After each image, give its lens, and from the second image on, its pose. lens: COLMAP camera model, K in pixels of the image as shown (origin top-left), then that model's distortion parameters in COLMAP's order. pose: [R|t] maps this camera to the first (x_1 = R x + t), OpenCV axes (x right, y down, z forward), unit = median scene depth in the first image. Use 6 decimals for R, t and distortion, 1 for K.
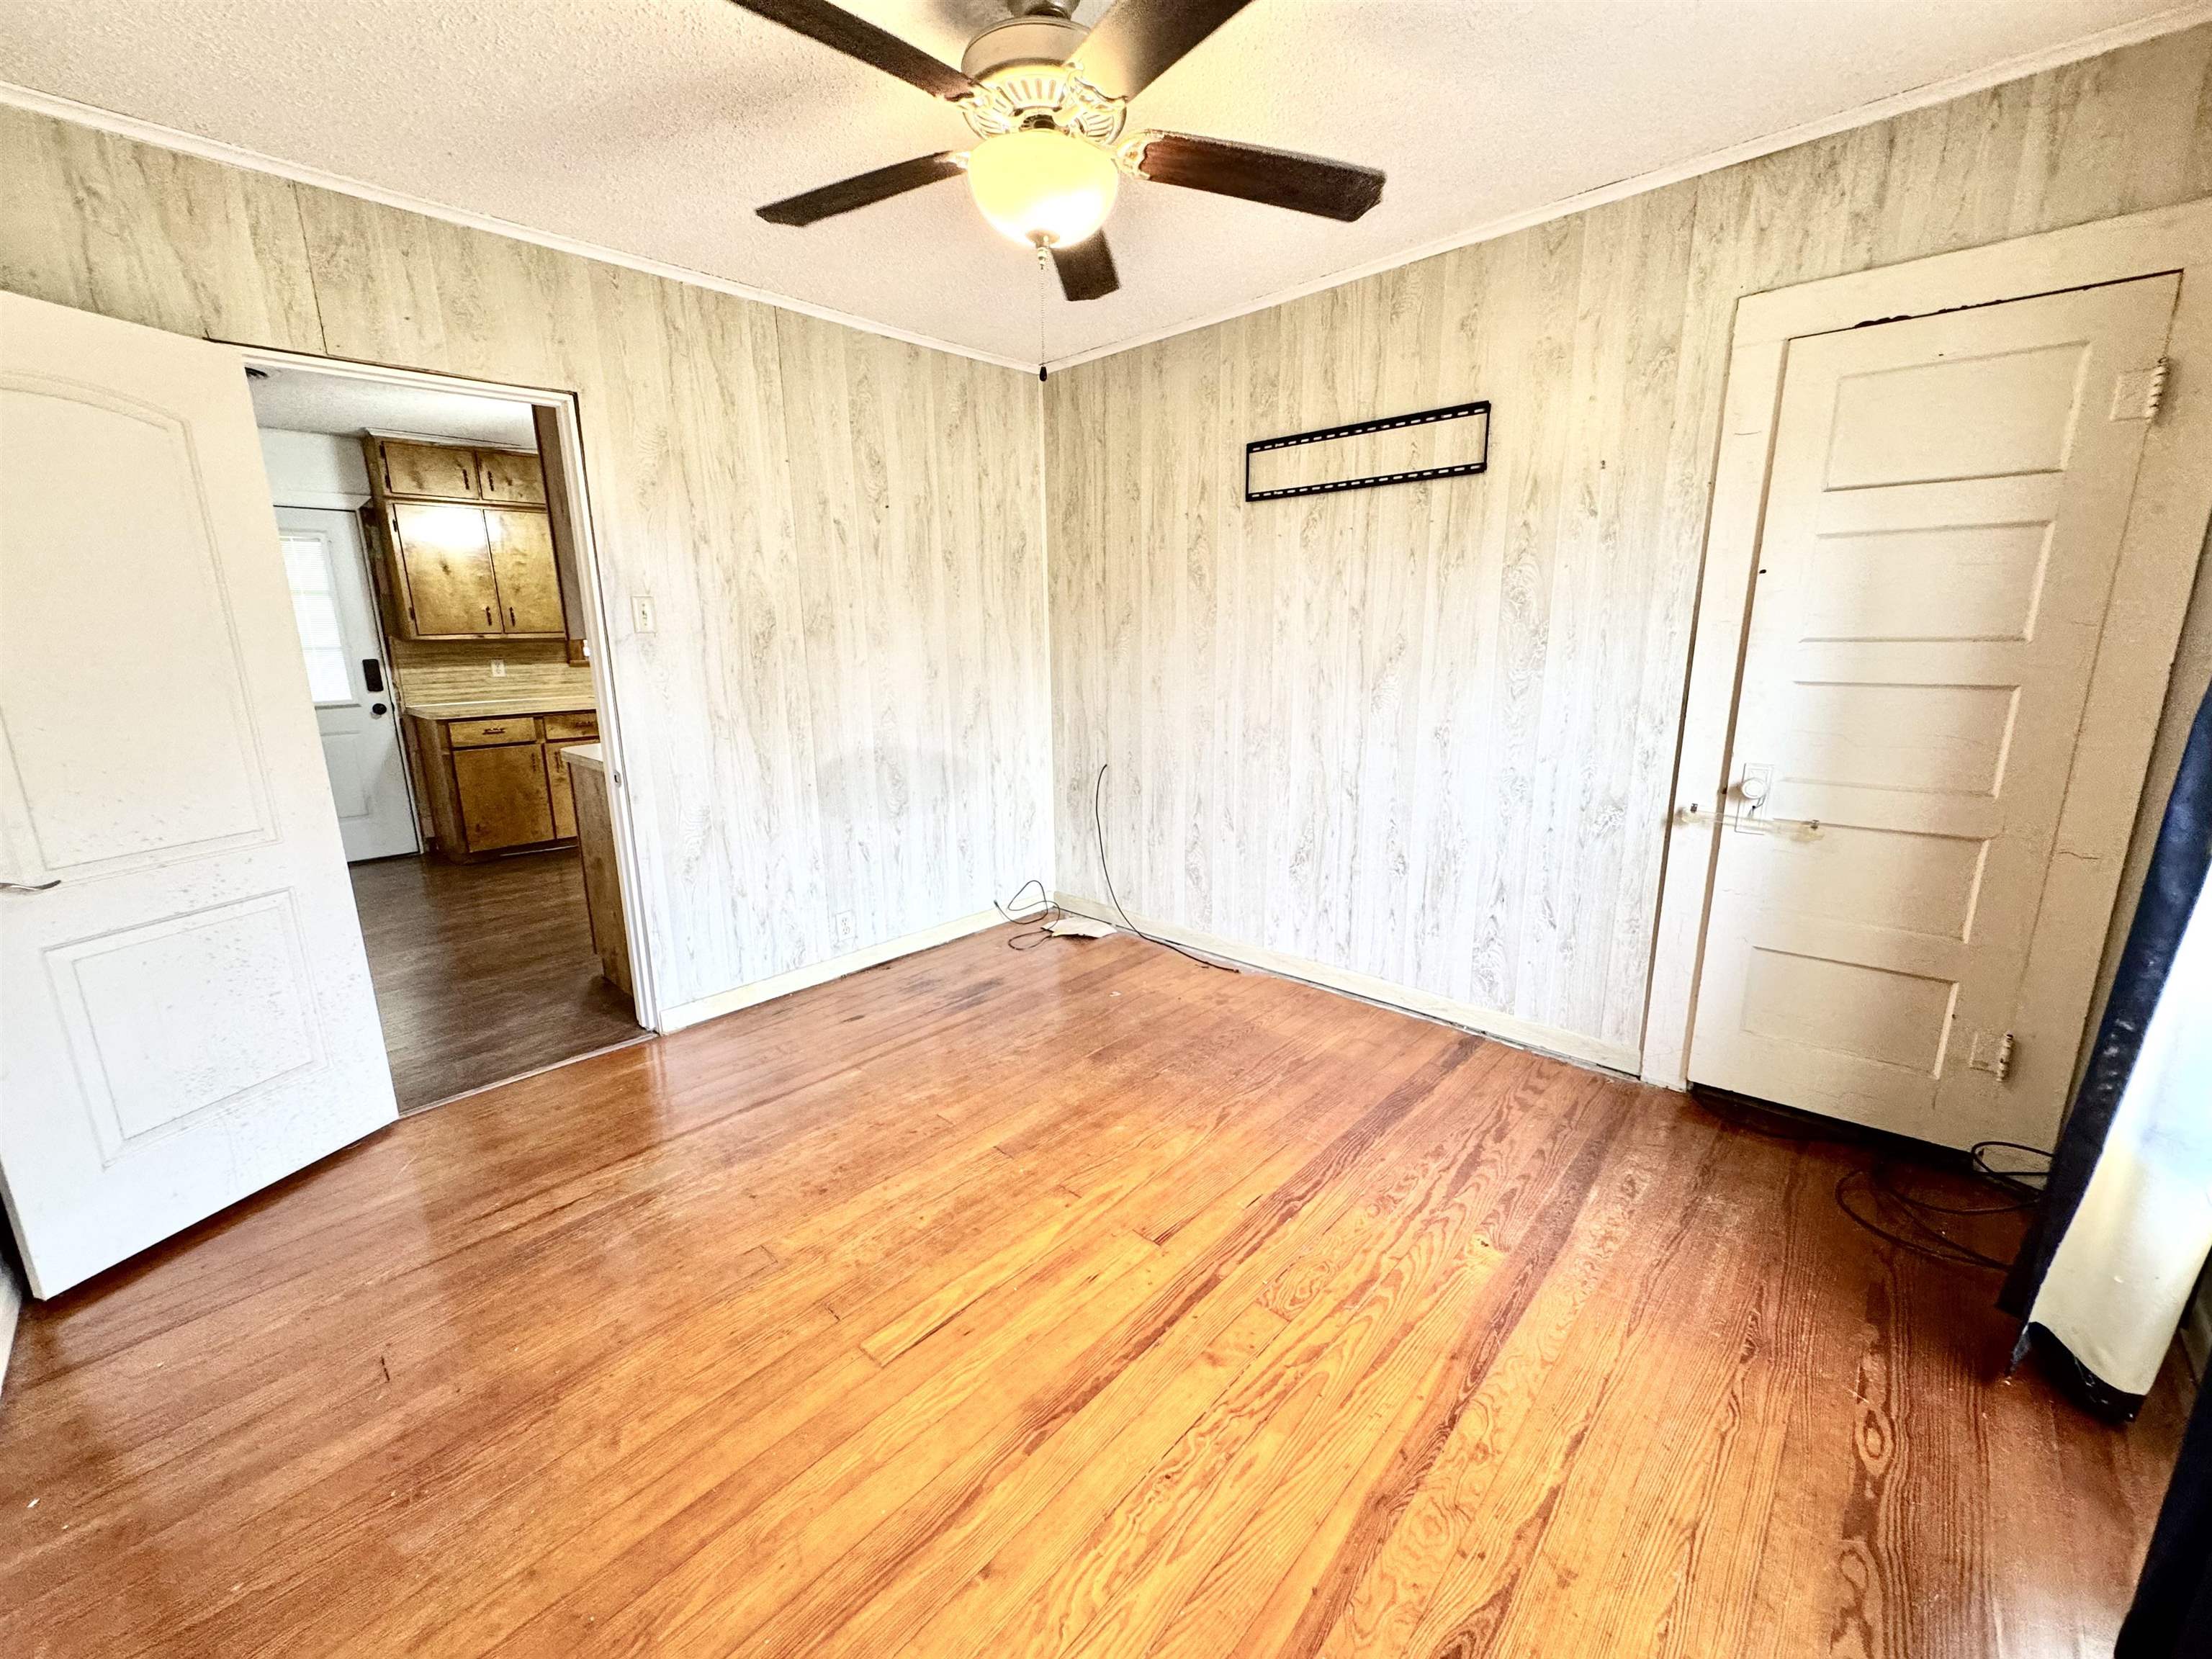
lens RADIAL K [[880.3, 0, 1106.0], [0, 880.3, 825.3], [0, 0, 1]] dist [-0.000255, 0.000372]
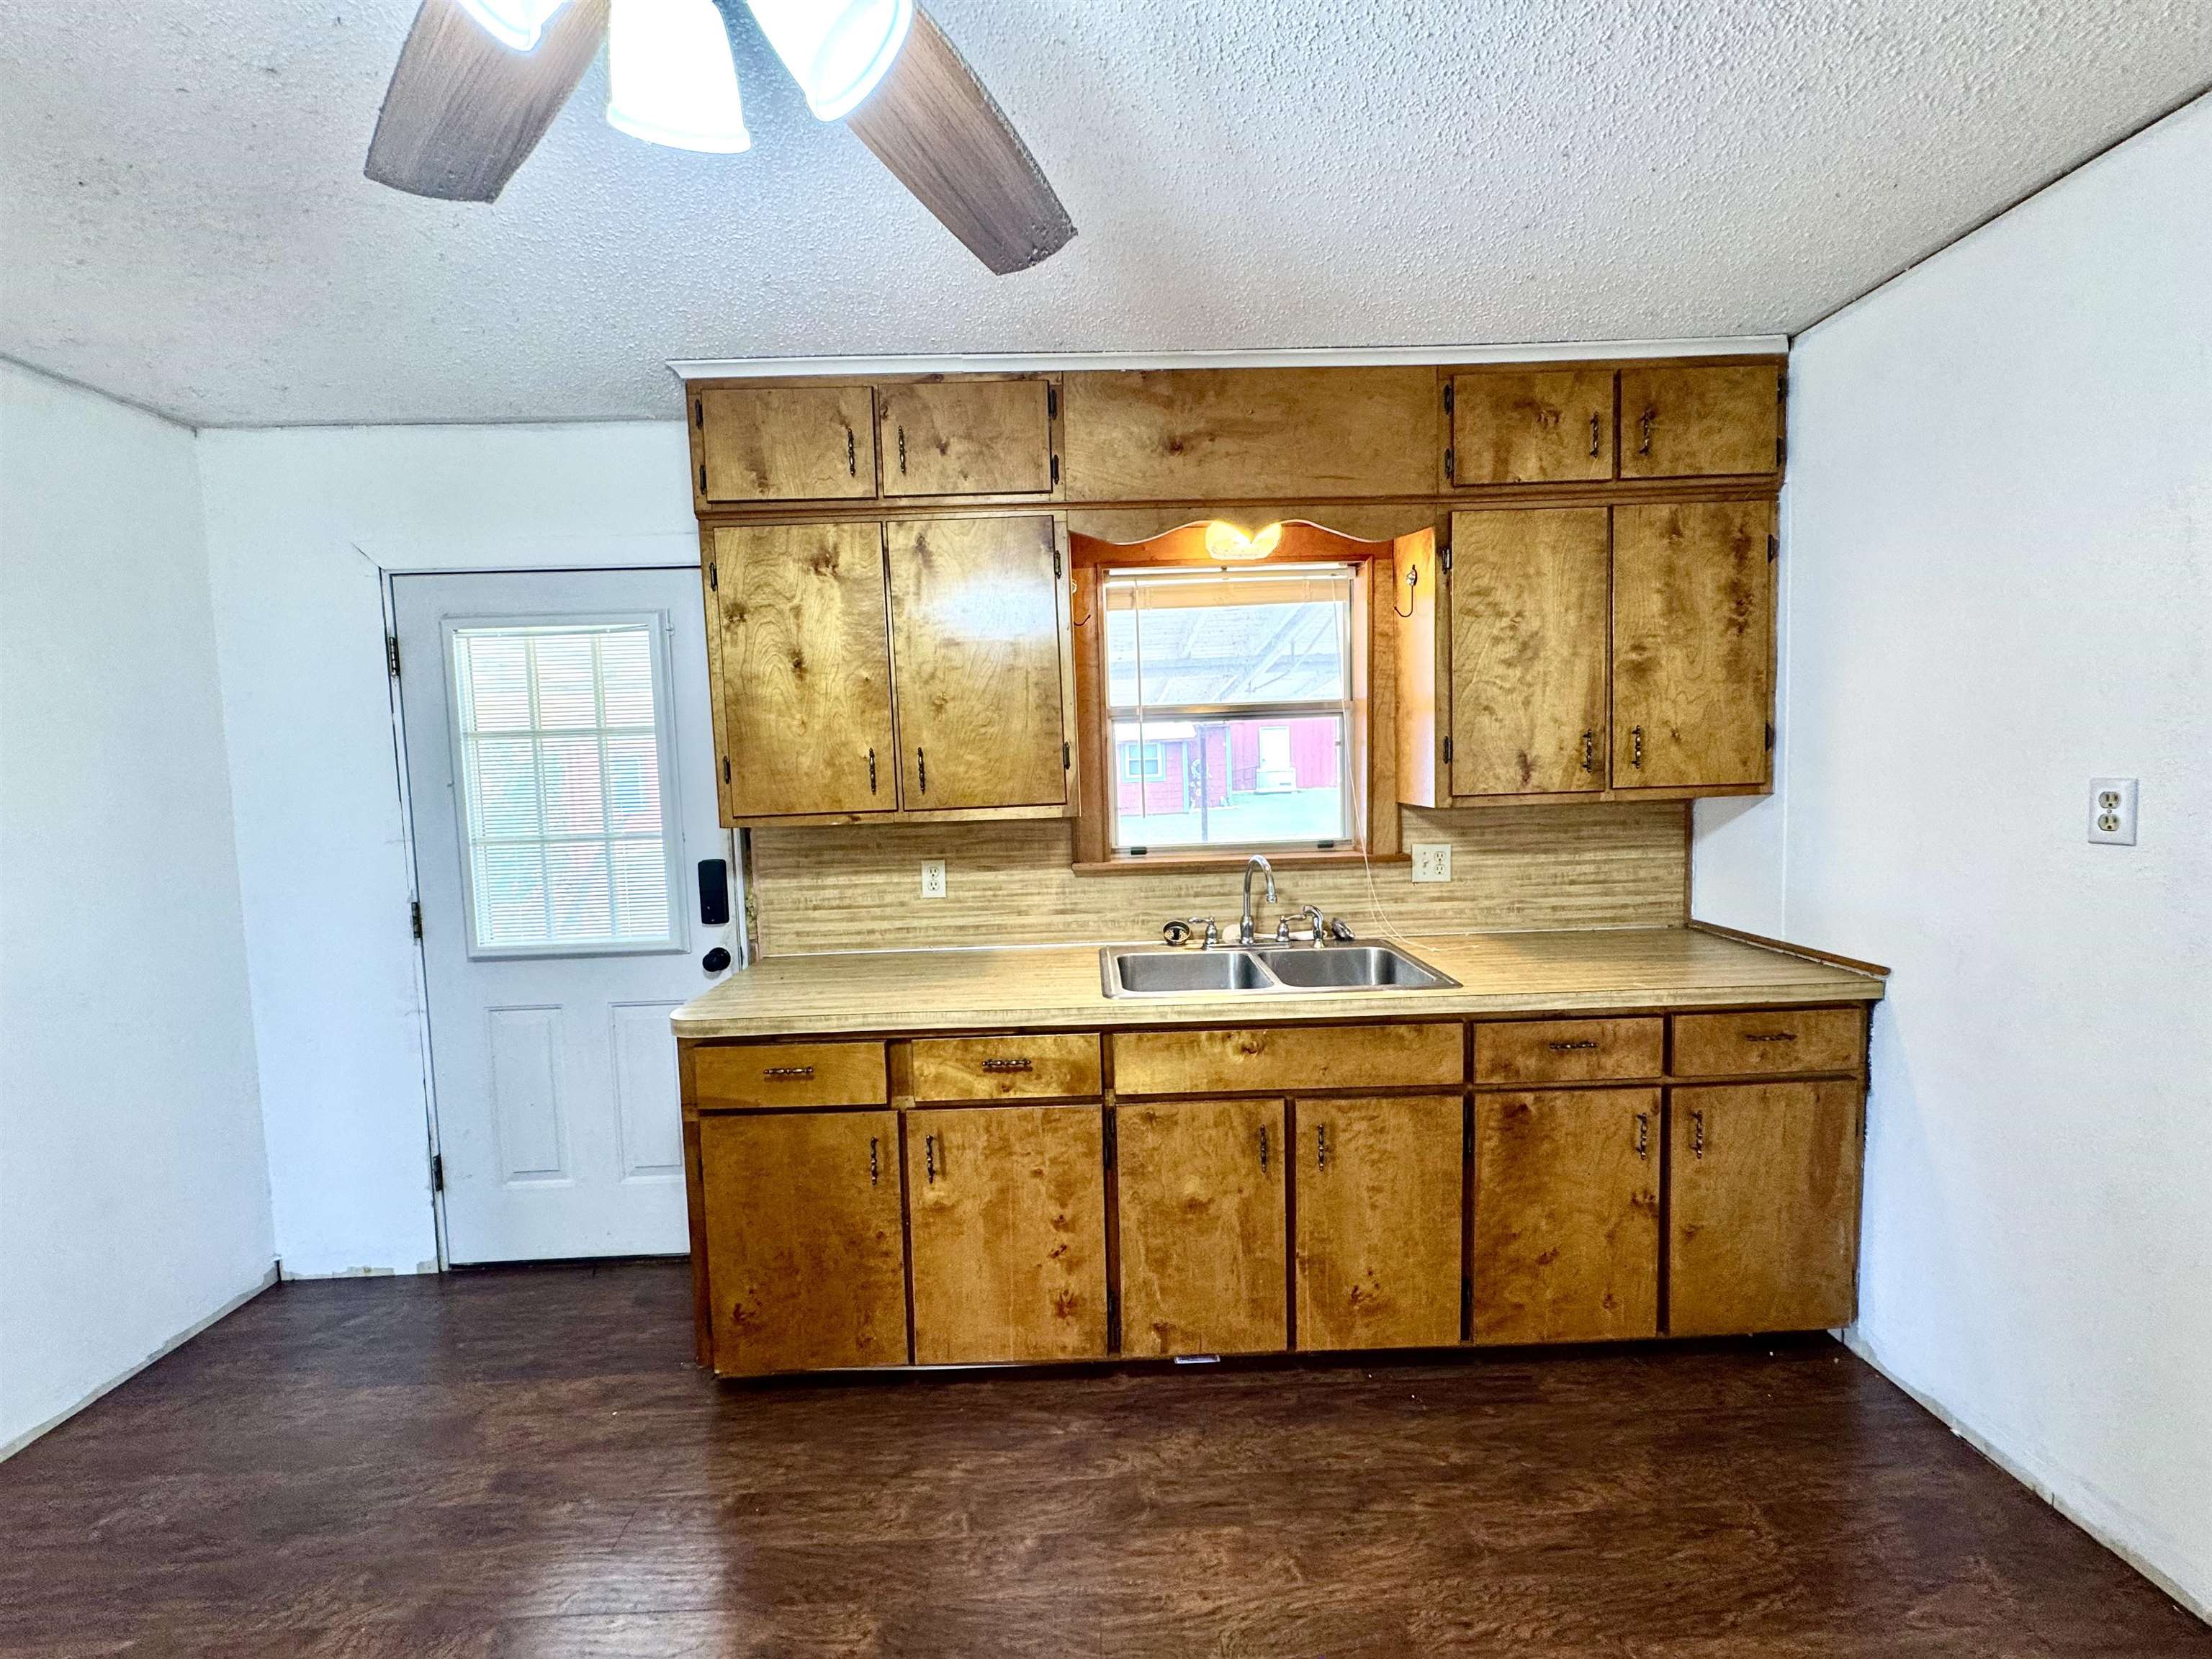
lens RADIAL K [[880.3, 0, 1106.0], [0, 880.3, 825.3], [0, 0, 1]] dist [-0.000255, 0.000372]
pose [[0.698582, 0.041682, -0.714315, -0.549719], [-0.135778, 0.987886, -0.075142, -0.331902], [0.702529, 0.149481, 0.695779, 1.341329]]
